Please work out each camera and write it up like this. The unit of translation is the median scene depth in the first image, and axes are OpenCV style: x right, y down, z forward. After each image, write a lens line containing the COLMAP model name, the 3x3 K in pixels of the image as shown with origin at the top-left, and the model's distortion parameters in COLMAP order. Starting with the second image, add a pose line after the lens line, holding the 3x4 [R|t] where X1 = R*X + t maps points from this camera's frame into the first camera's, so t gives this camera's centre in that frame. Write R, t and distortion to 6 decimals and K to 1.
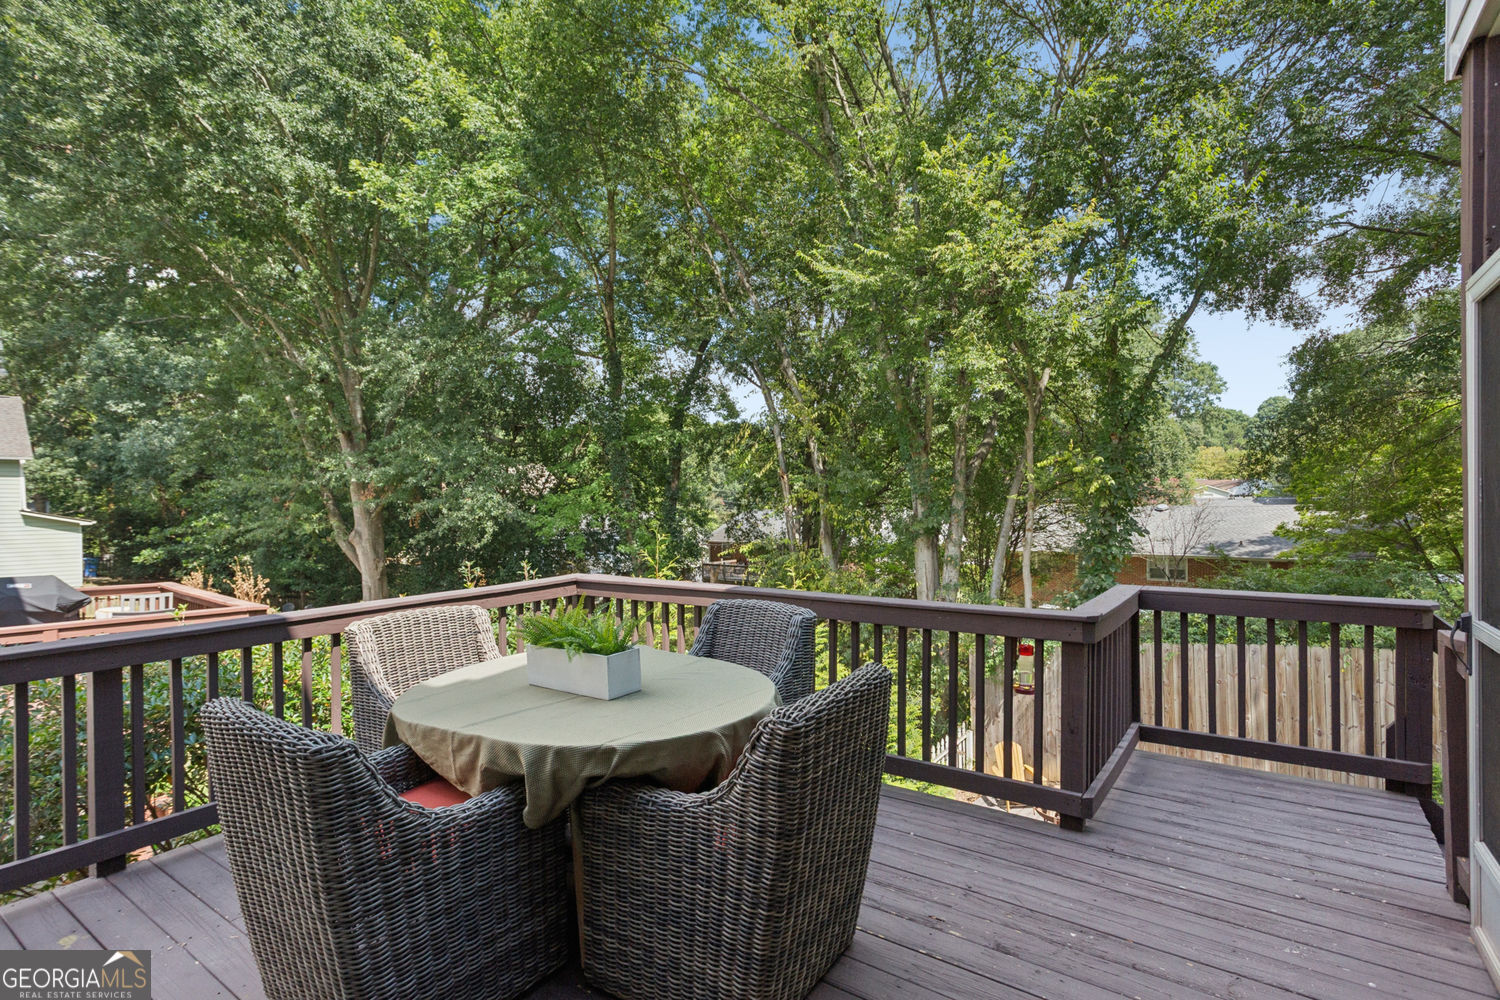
lens RADIAL K [[714.5, 0, 750.7], [0, 714.5, 505.0], [0, 0, 1]] dist [-0.001751, 0.003045]
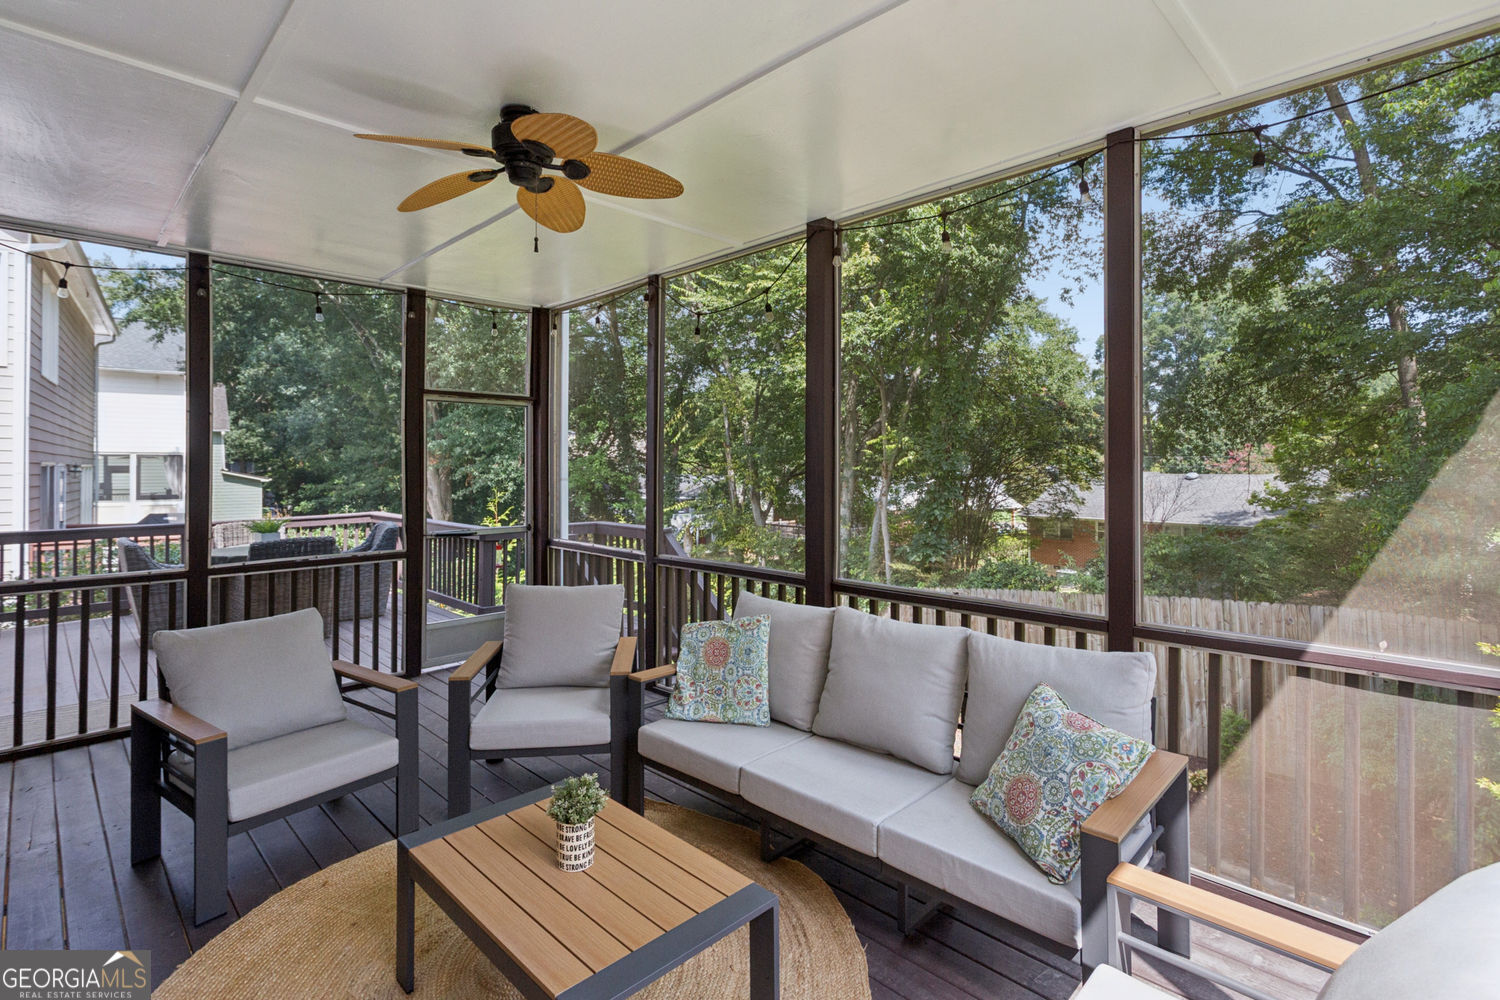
lens RADIAL K [[714.5, 0, 744.7], [0, 714.5, 453.6], [0, 0, 1]] dist [-0.001751, 0.003045]
pose [[0.981612, 0.004078, -0.190844, 0.173815], [-0.007916, 0.999781, -0.019352, -0.004292], [0.190723, 0.020507, 0.981430, -0.106621]]
